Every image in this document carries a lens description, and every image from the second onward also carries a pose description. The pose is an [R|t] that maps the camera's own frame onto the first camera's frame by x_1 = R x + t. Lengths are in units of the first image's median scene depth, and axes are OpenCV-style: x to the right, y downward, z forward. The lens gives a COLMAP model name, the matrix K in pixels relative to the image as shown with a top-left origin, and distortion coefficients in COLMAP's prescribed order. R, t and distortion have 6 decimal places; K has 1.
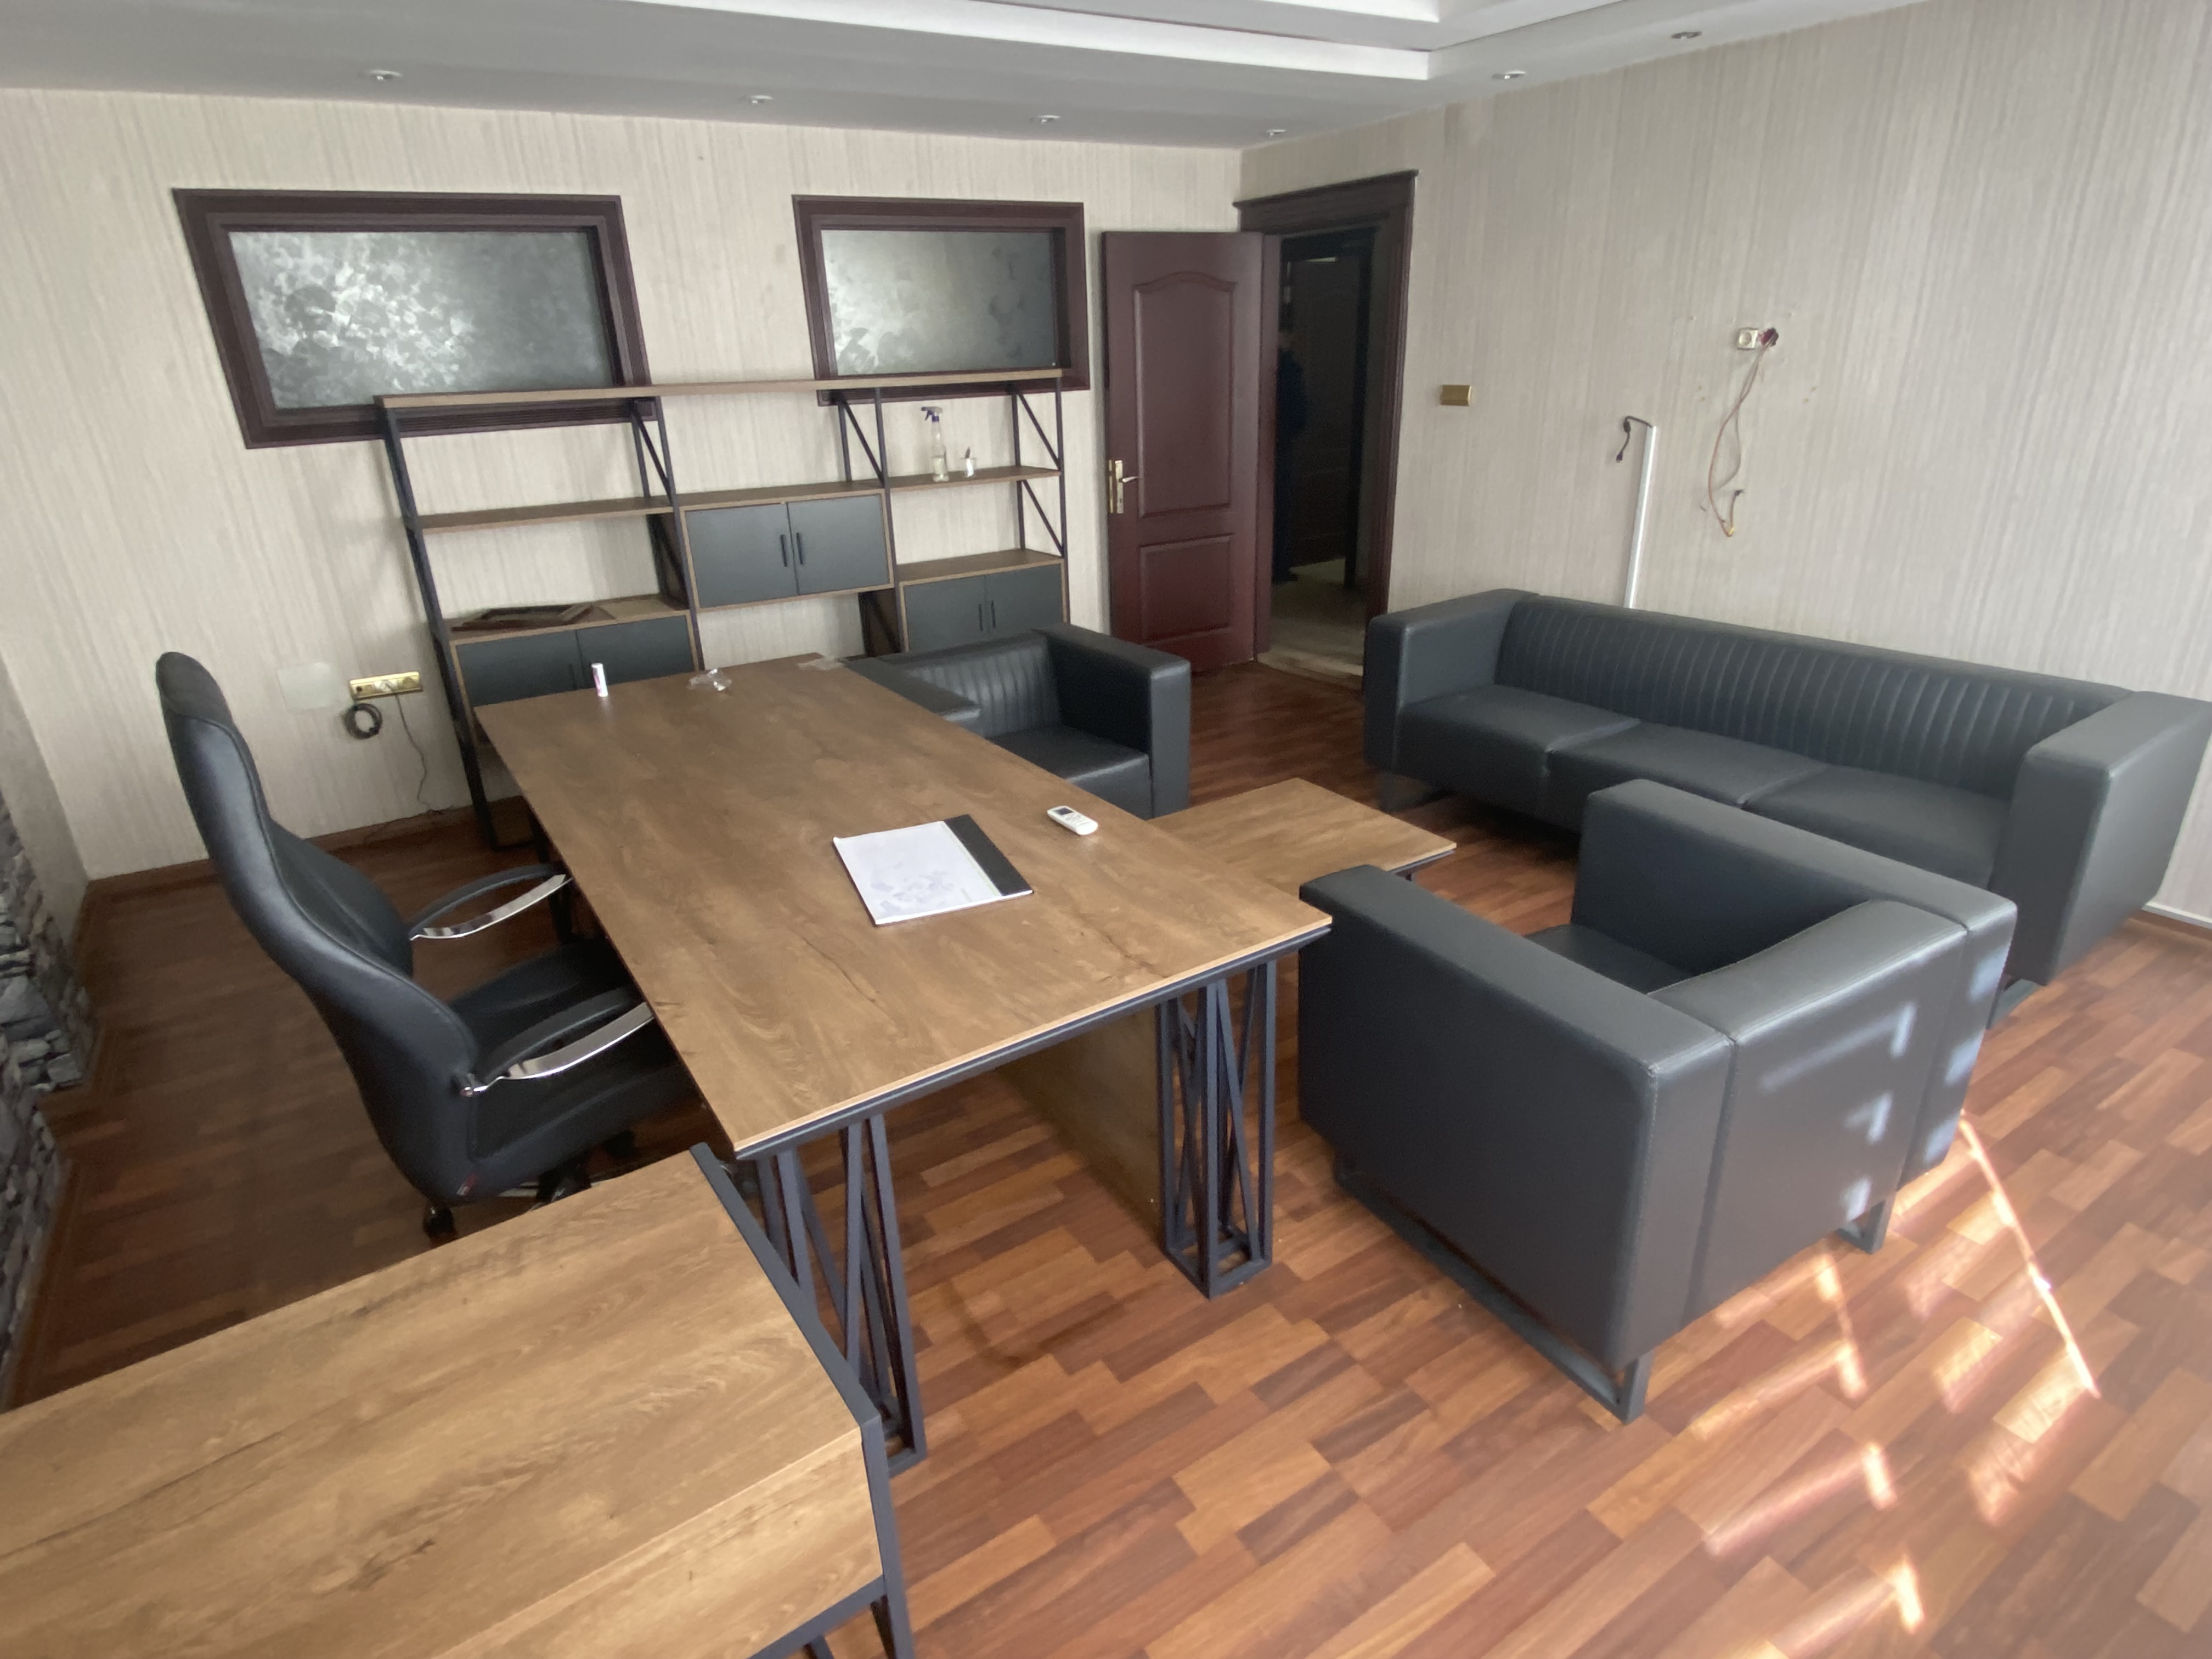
lens RADIAL K [[1145.4, 0, 1106.0], [0, 1145.4, 829.5], [0, 0, 1]] dist [-0.002819, -0.013839]
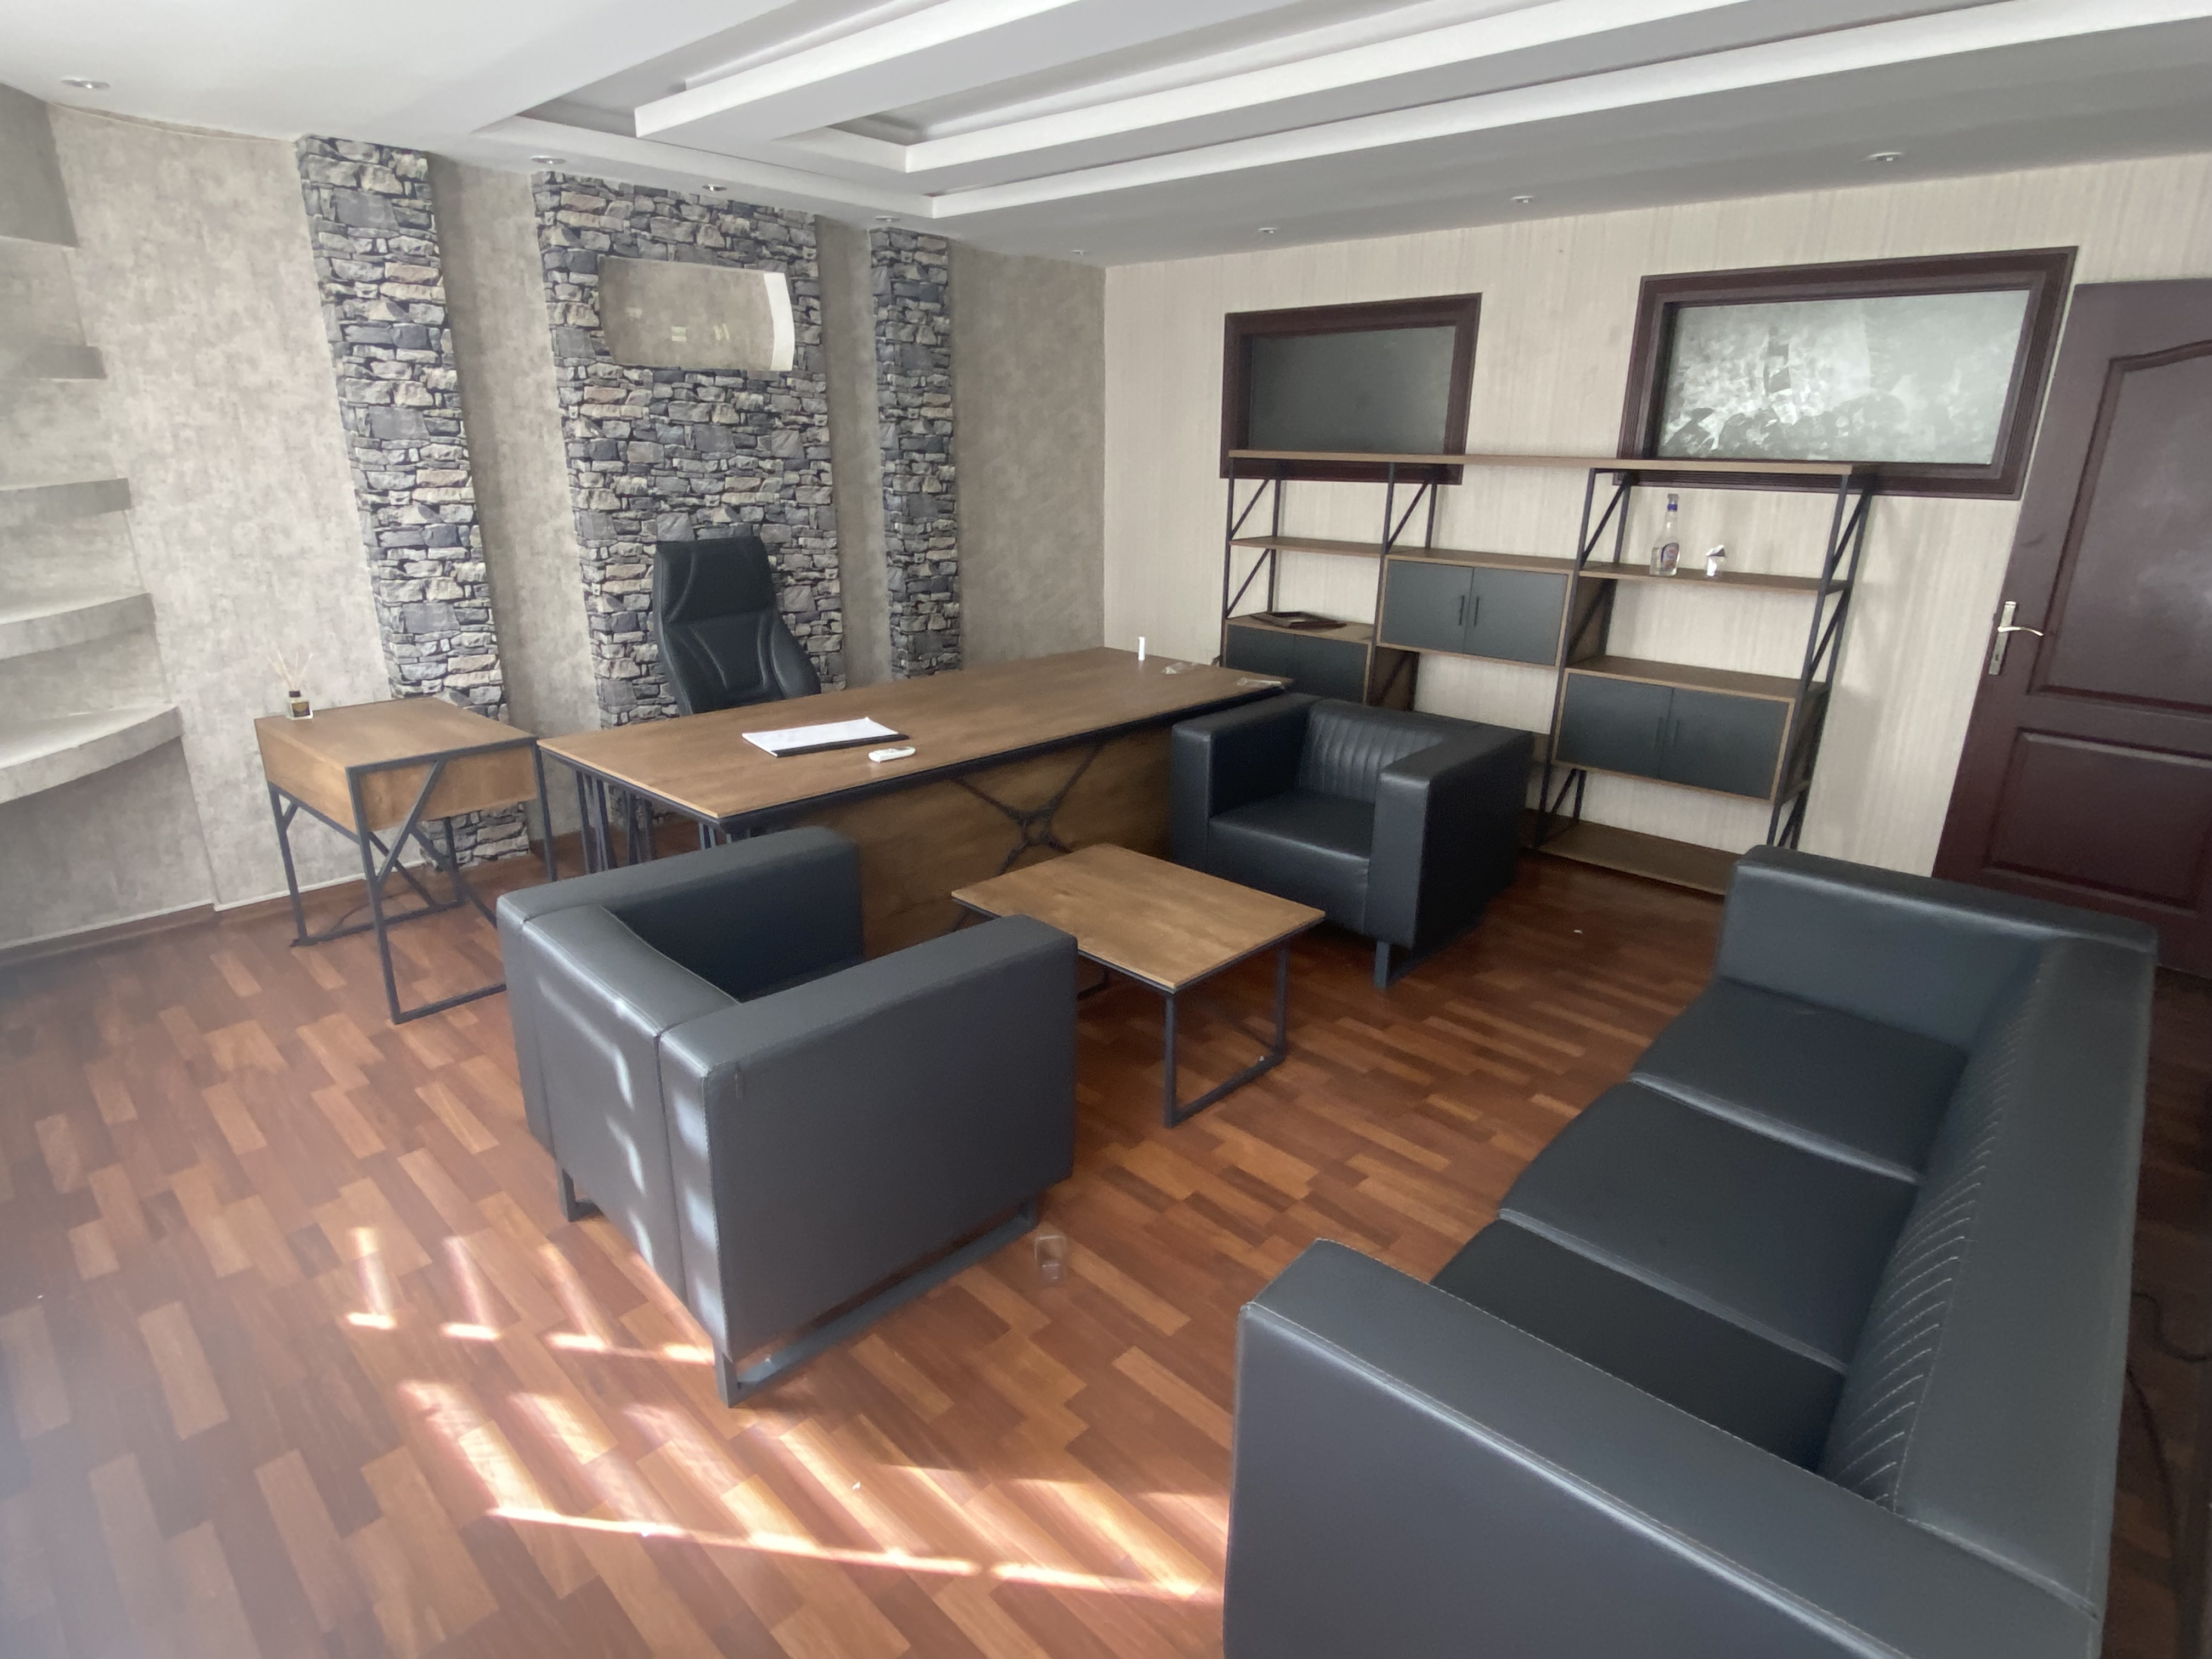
lens RADIAL K [[1145.4, 0, 1106.0], [0, 1145.4, 829.5], [0, 0, 1]] dist [-0.002819, -0.013839]
pose [[0.264337, 0.345733, -0.900330, 1.227766], [-0.387327, 0.892998, 0.229198, -0.326105], [0.883235, 0.288136, 0.369964, 0.678220]]
